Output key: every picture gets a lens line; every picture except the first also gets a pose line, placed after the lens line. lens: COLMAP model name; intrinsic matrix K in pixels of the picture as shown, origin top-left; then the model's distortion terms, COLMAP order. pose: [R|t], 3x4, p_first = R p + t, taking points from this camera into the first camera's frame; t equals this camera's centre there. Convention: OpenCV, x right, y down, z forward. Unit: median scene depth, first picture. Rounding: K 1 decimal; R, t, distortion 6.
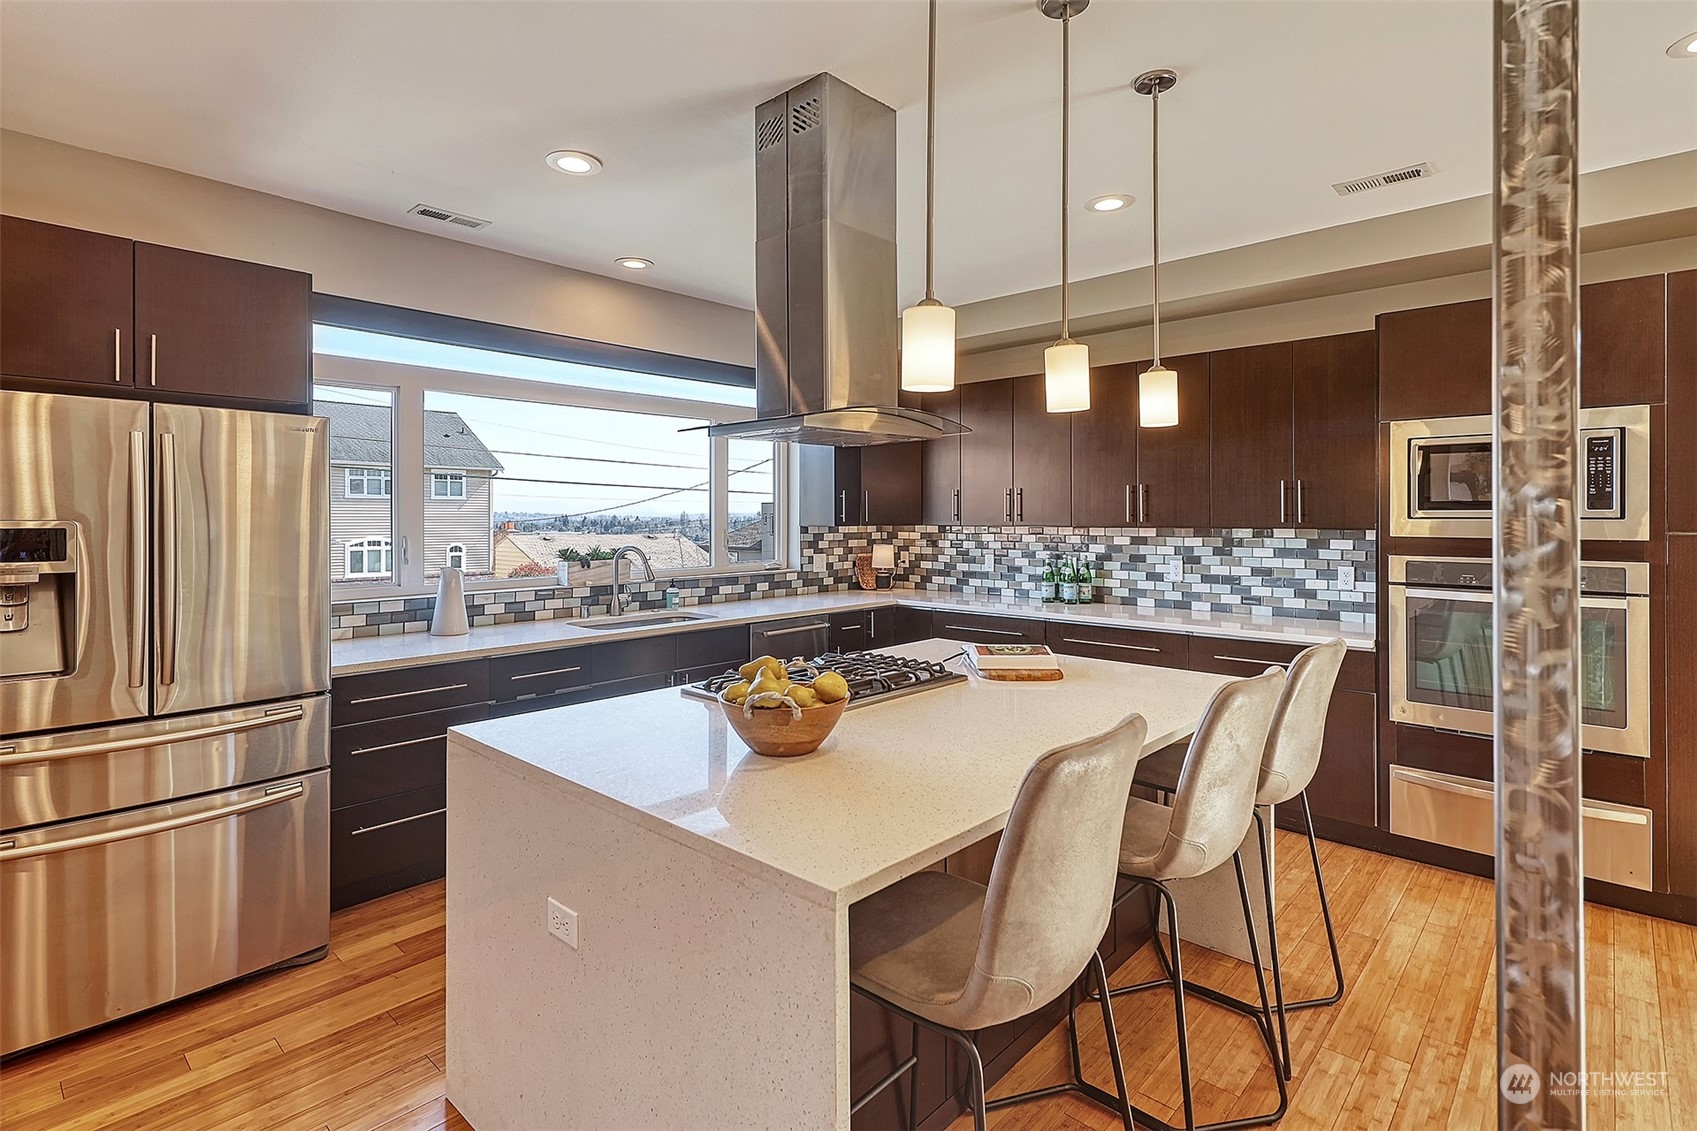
lens RADIAL K [[822.2, 0, 831.2], [0, 822.2, 517.8], [0, 0, 1]] dist [-0.000156, -0.000400]
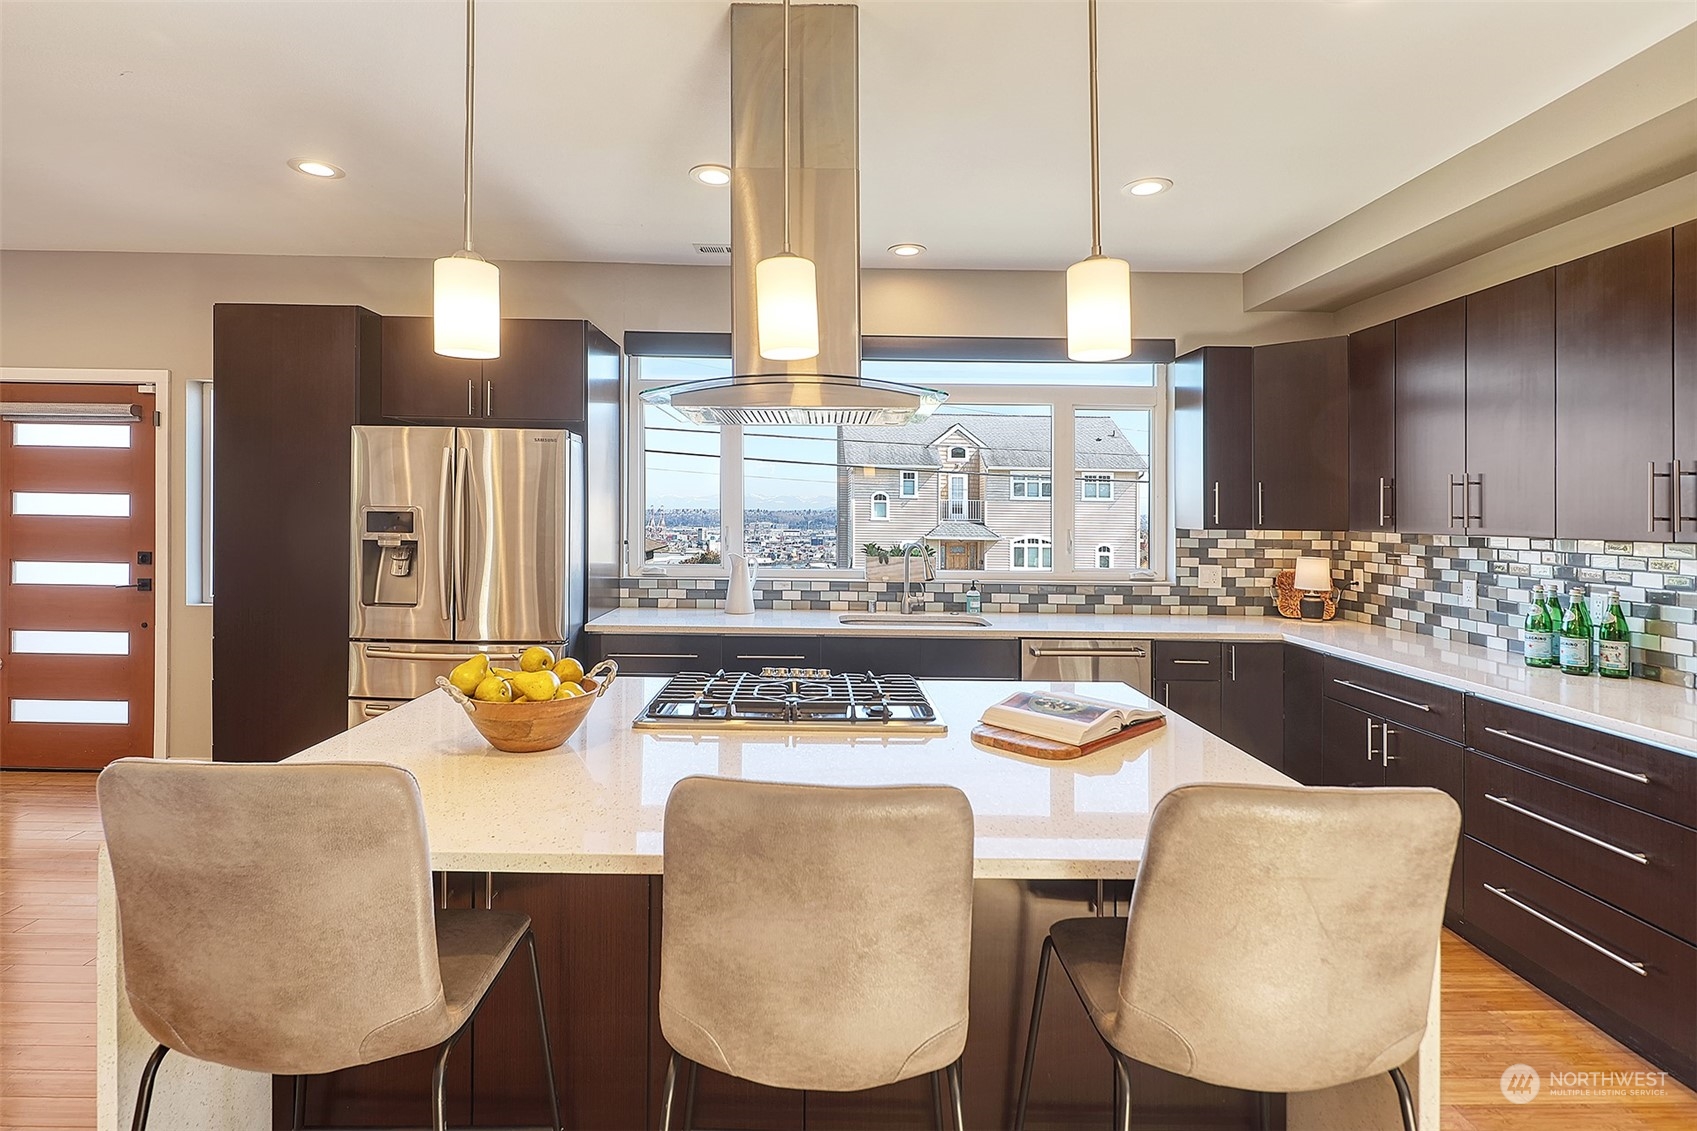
lens RADIAL K [[822.2, 0, 823.5], [0, 822.2, 525.5], [0, 0, 1]] dist [-0.000156, -0.000400]
pose [[0.689827, 0.020012, -0.723698, 0.299919], [-0.015550, 0.999797, 0.012825, 0.002029], [0.723807, 0.002407, 0.689998, 0.199405]]
